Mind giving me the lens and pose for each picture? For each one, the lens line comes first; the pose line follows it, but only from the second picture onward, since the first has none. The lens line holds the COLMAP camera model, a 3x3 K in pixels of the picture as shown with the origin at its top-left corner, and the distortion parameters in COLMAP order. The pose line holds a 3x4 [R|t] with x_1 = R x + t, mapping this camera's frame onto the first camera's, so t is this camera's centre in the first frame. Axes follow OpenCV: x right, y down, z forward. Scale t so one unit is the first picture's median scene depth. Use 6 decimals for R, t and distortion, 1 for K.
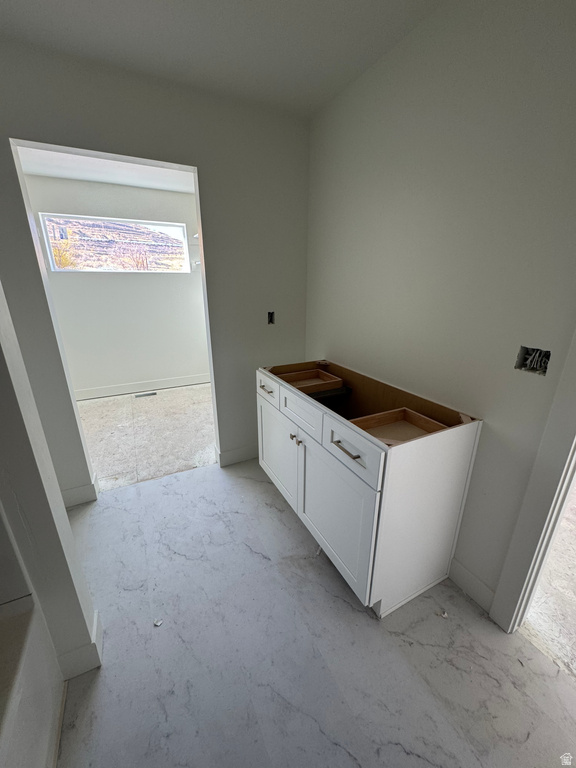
lens RADIAL K [[308.6, 0, 287.4], [0, 308.6, 384.5], [0, 0, 1]] dist [-0.001653, 0.000191]
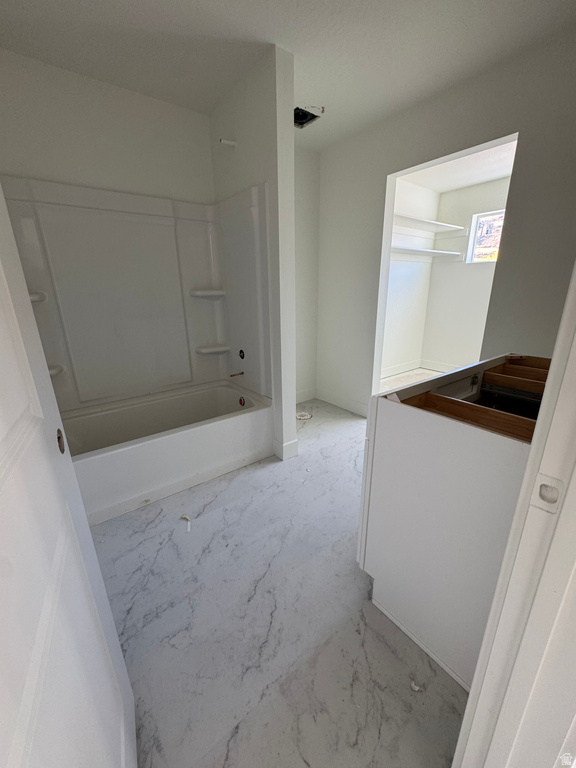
lens RADIAL K [[308.6, 0, 288.6], [0, 308.6, 384.4], [0, 0, 1]] dist [-0.001653, 0.000191]
pose [[0.184625, 0.294072, -0.937782, 1.028594], [-0.308464, 0.923308, 0.228805, 0.025811], [0.933147, 0.247029, 0.261177, 0.403763]]
